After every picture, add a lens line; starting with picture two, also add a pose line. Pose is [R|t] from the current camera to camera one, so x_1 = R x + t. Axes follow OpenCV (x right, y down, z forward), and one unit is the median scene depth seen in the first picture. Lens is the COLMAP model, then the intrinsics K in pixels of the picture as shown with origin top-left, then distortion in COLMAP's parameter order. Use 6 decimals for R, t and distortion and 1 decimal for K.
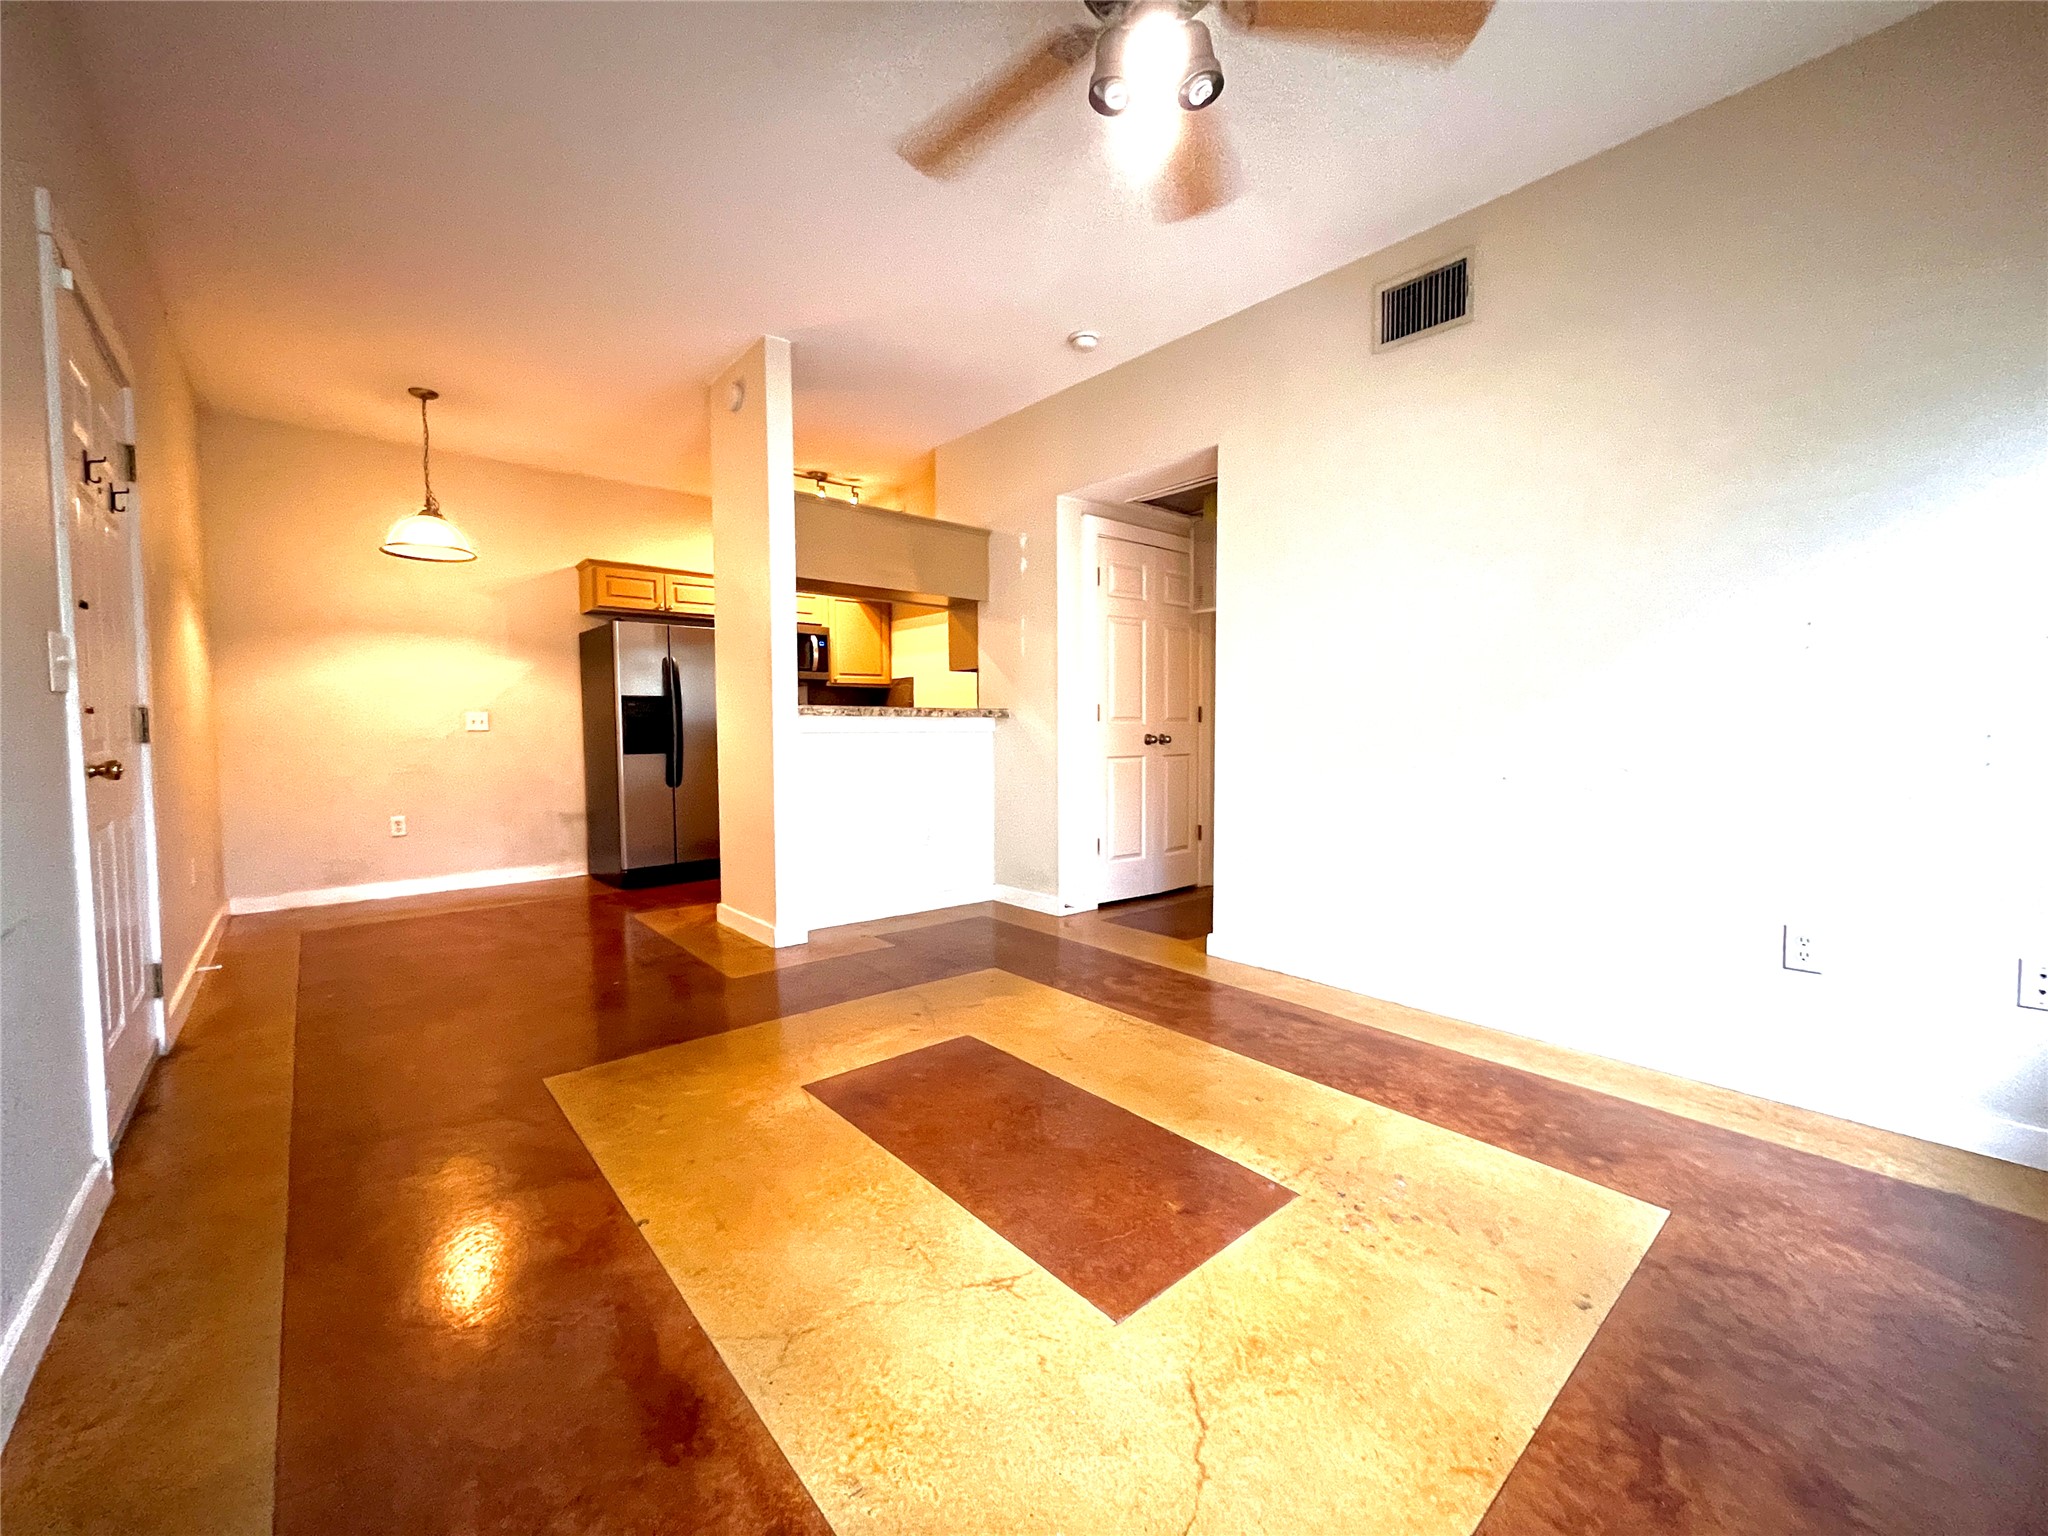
lens RADIAL K [[821.7, 0, 1034.1], [0, 821.7, 759.6], [0, 0, 1]] dist [-0.001439, -0.001803]
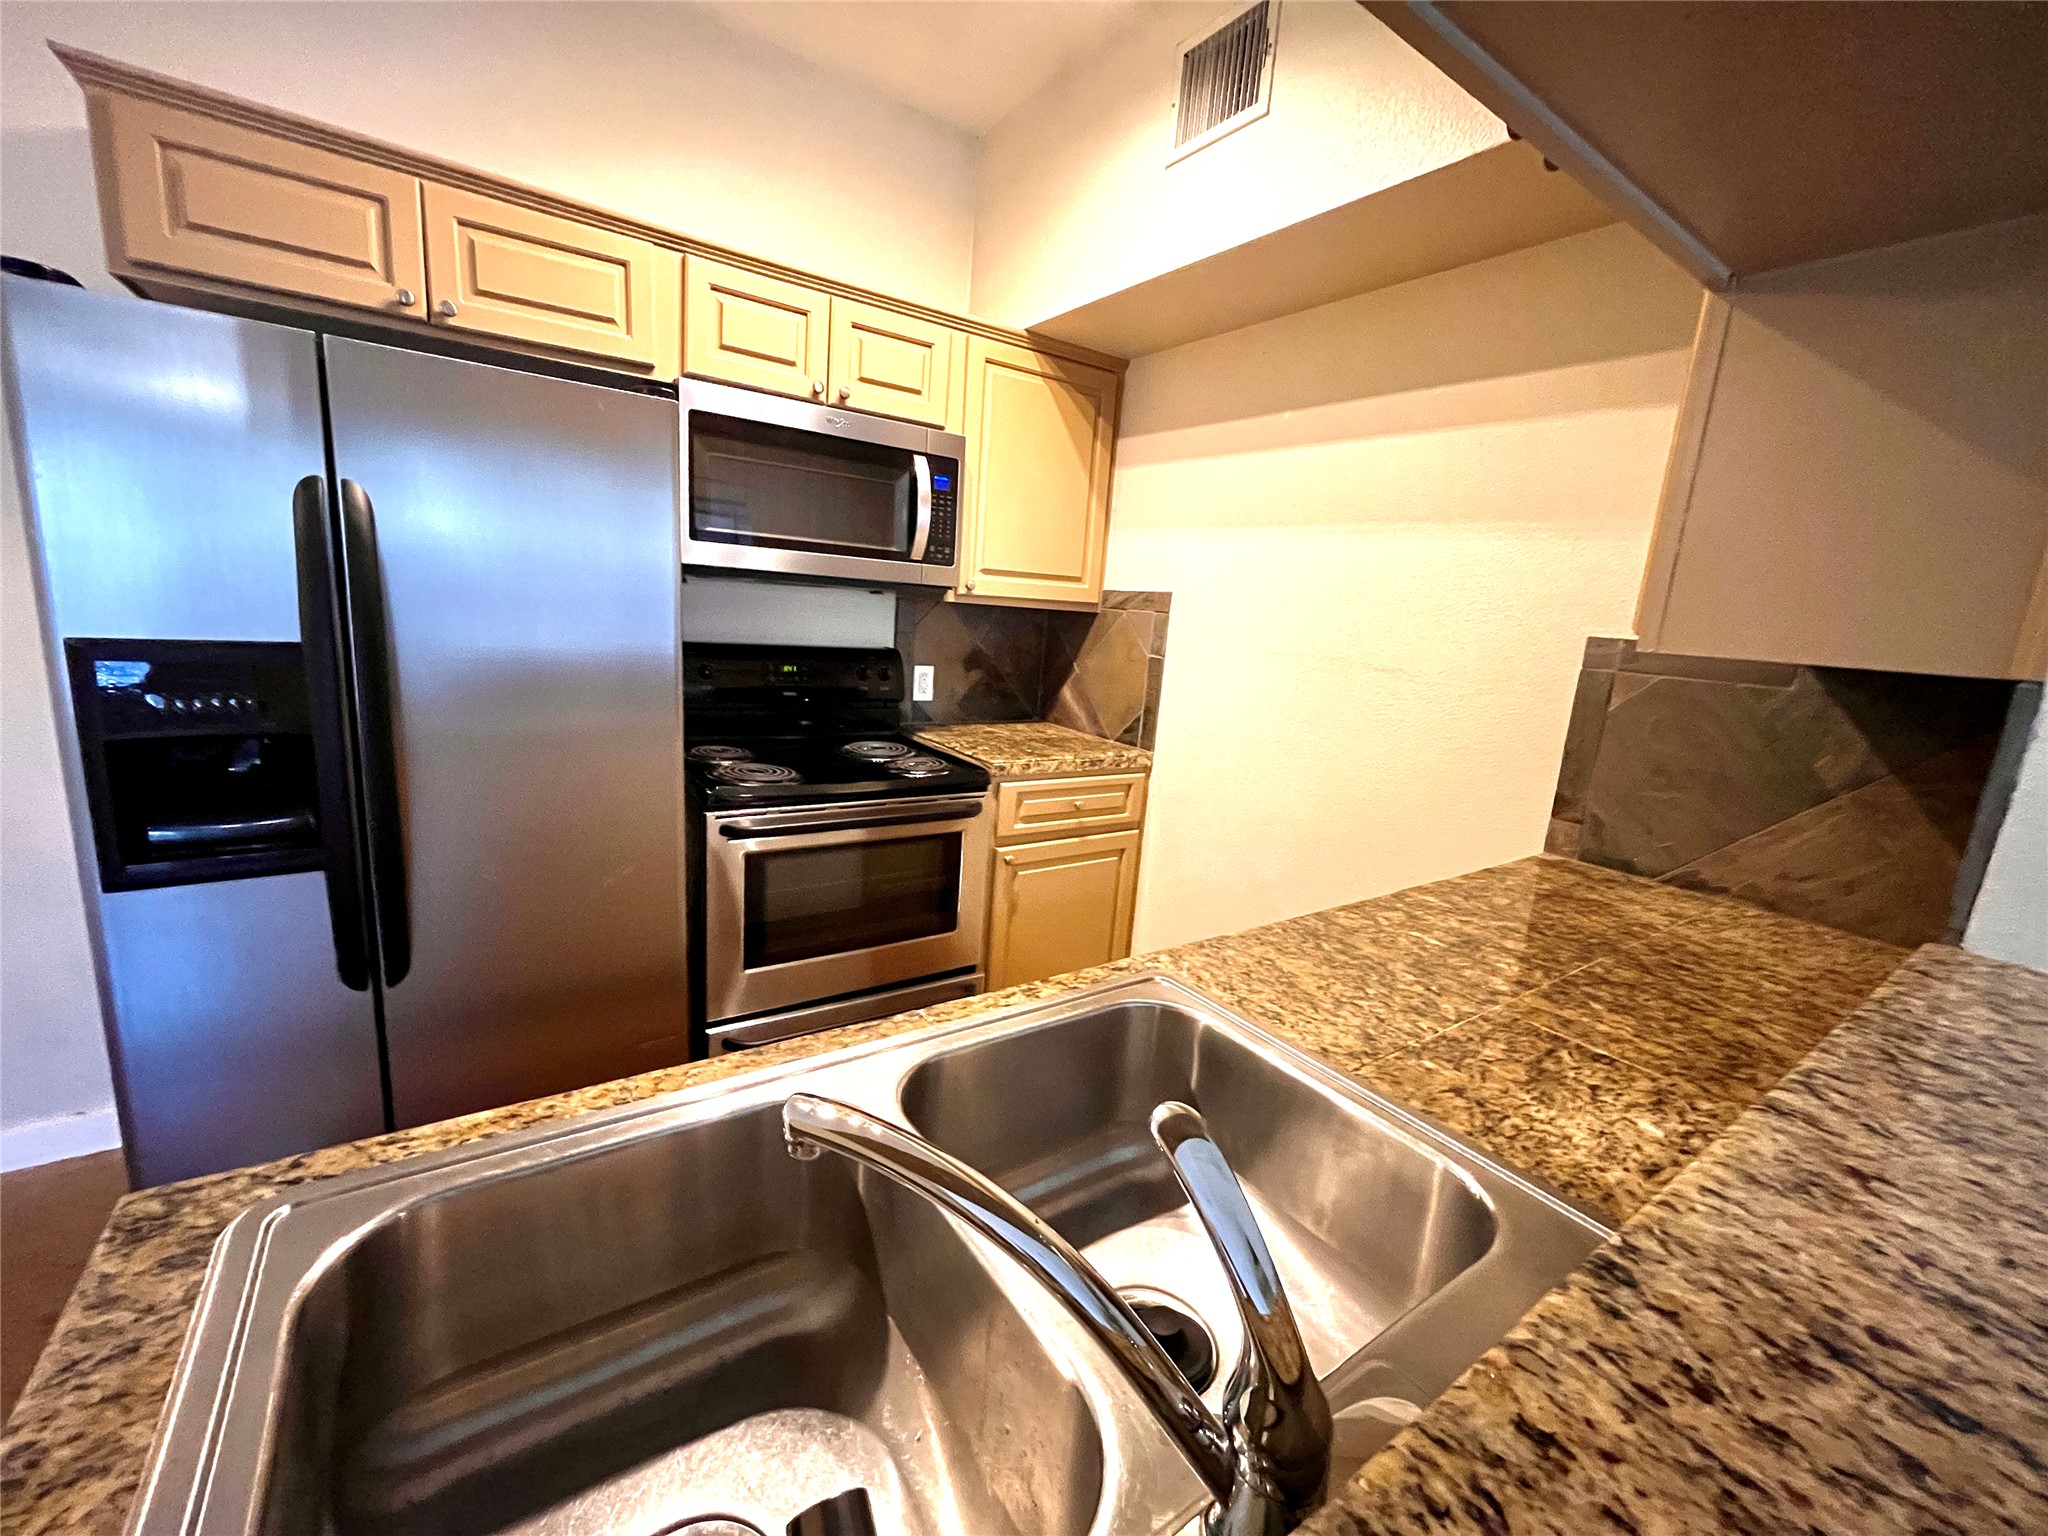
lens RADIAL K [[821.7, 0, 1030.6], [0, 821.7, 765.4], [0, 0, 1]] dist [-0.001439, -0.001803]
pose [[0.989098, 0.107342, -0.100810, -0.201380], [-0.090163, 0.982706, 0.161740, -0.096233], [0.116428, -0.150888, 0.981671, 0.748852]]
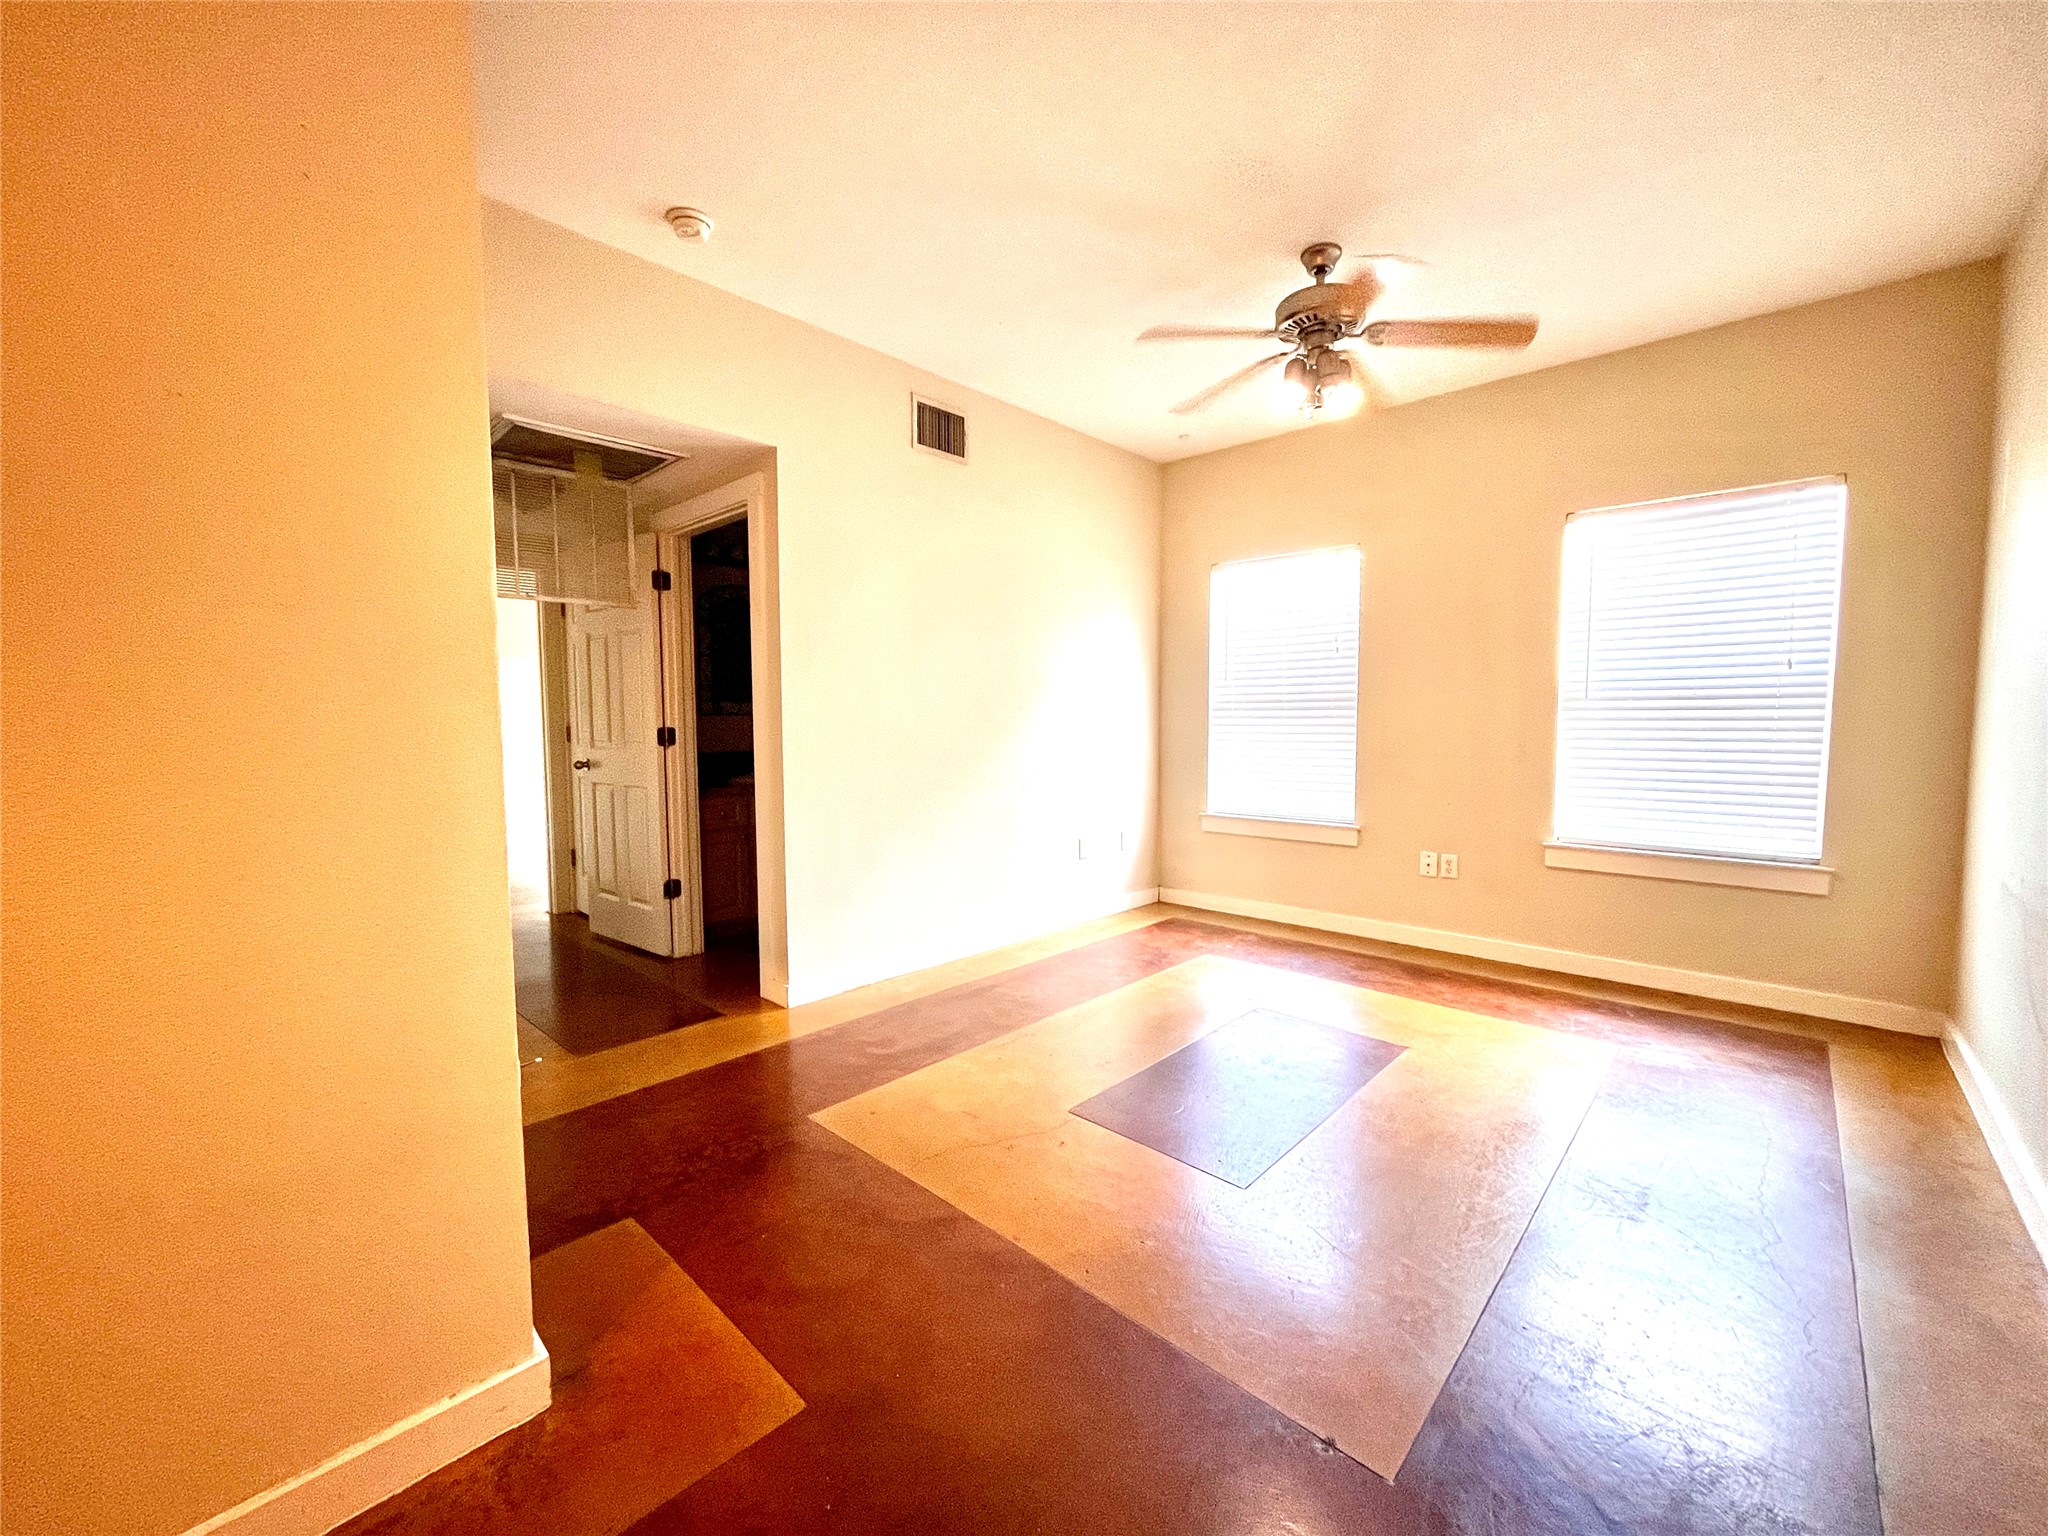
lens RADIAL K [[821.7, 0, 1021.5], [0, 821.7, 763.3], [0, 0, 1]] dist [-0.001439, -0.001803]
pose [[-0.092795, -0.057663, 0.994014, -1.980942], [0.046839, 0.996964, 0.062207, -0.220462], [-0.994583, 0.052331, -0.089813, 2.300991]]
